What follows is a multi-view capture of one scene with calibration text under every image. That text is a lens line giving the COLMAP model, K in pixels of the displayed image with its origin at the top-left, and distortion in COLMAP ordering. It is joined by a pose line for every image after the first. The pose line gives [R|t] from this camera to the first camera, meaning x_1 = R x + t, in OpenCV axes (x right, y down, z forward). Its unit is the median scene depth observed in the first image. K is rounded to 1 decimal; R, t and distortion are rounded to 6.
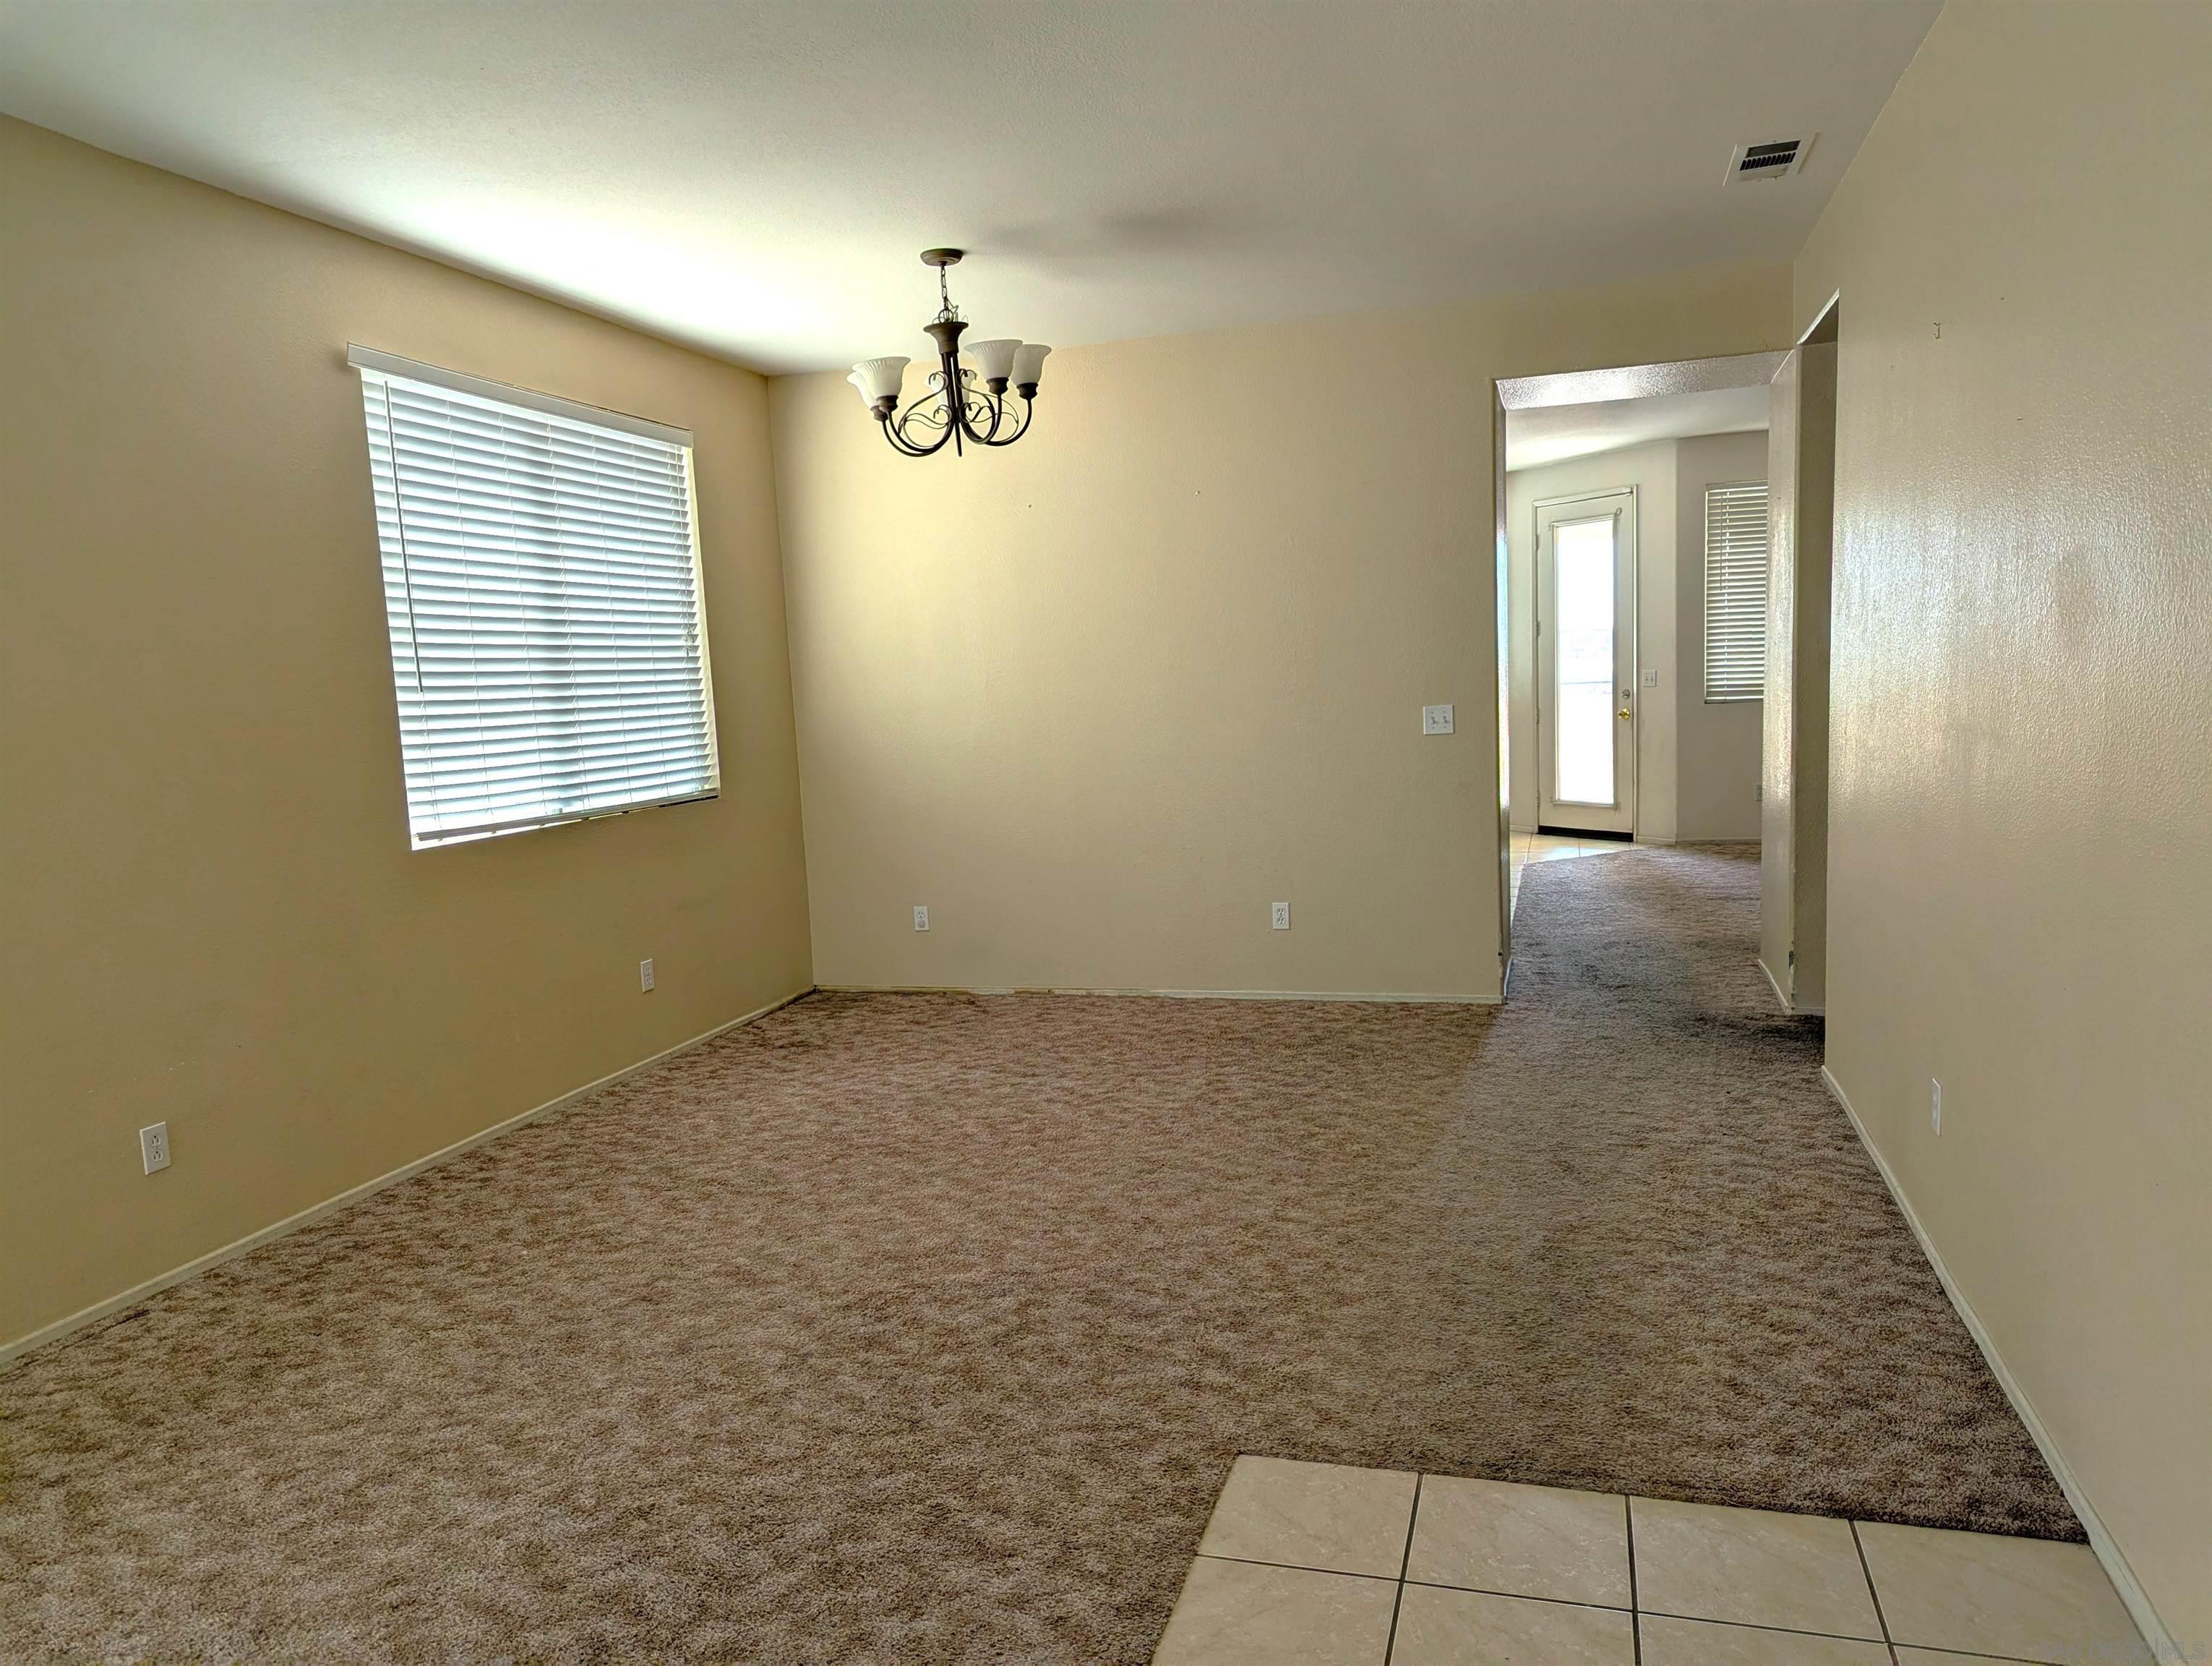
lens RADIAL K [[1557.0, 0, 1097.6], [0, 1557.0, 842.4], [0, 0, 1]] dist [0.059501, -0.052623]
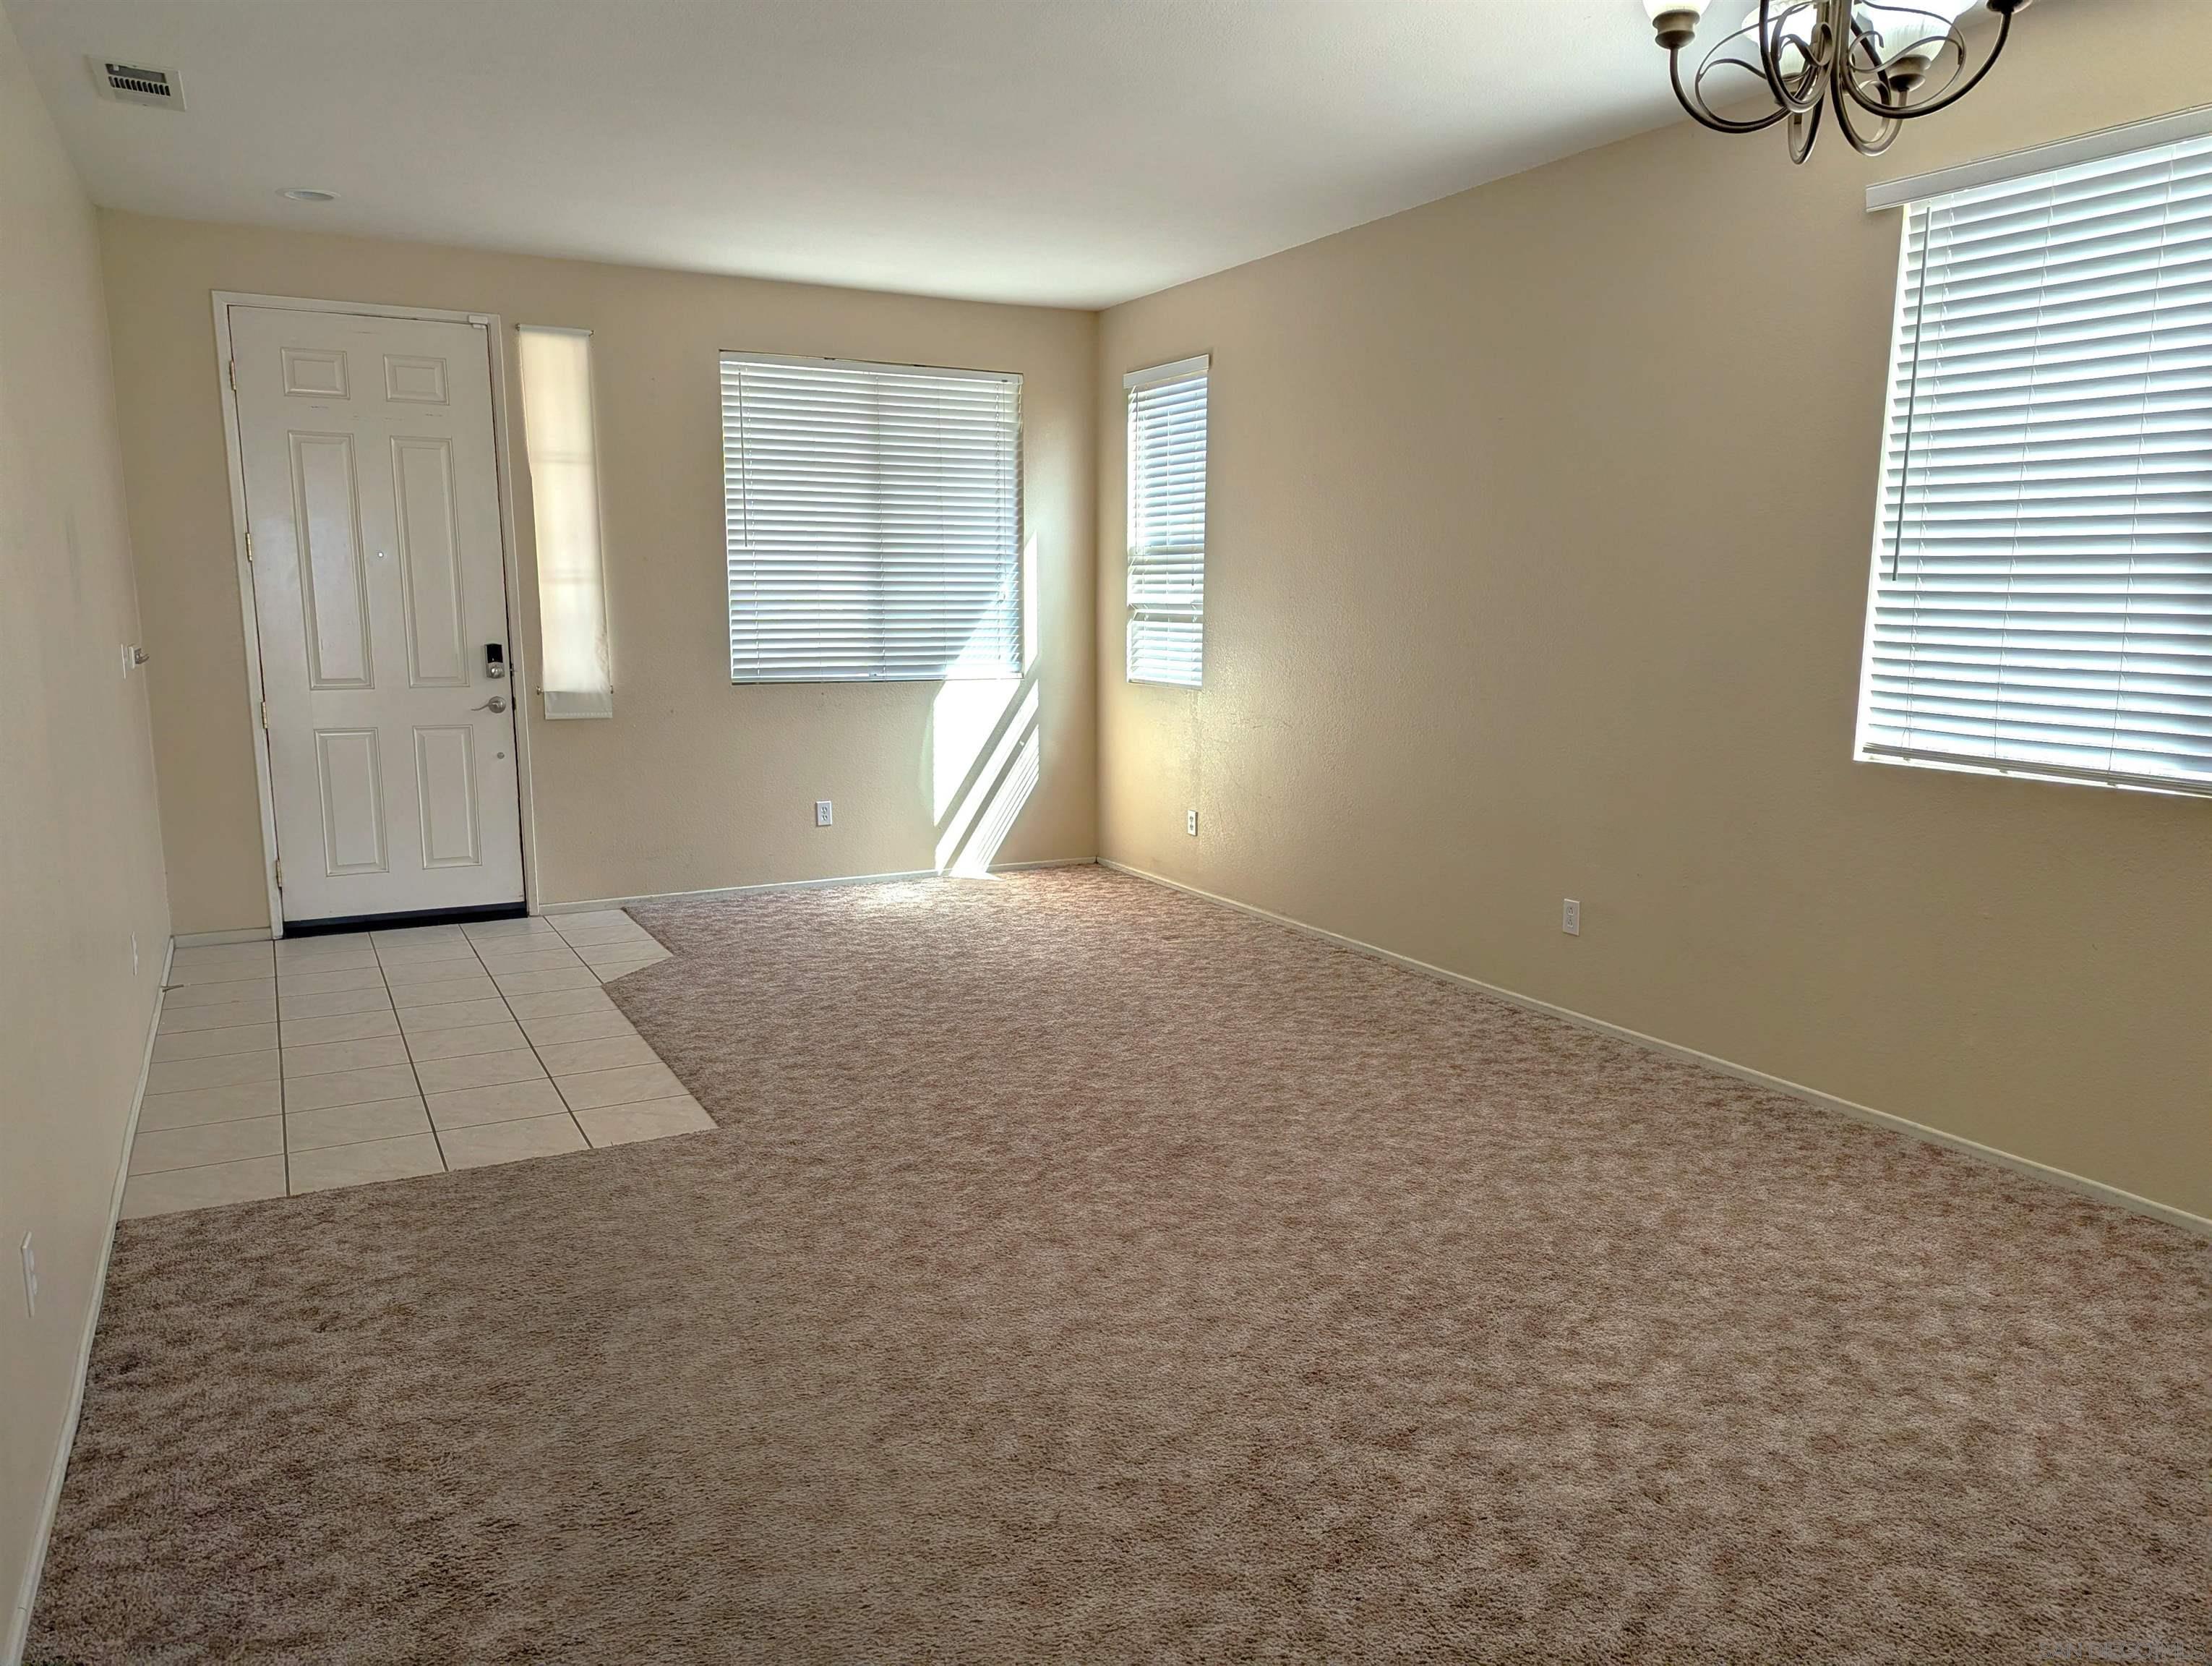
lens RADIAL K [[1578.4, 0, 1120.7], [0, 1578.4, 855.9], [0, 0, 1]] dist [0.055412, -0.041555]
pose [[-0.704914, 0.160463, -0.690903, 0.569262], [-0.051769, 0.959836, 0.275743, -0.198718], [0.707401, 0.230143, -0.668295, 1.545616]]
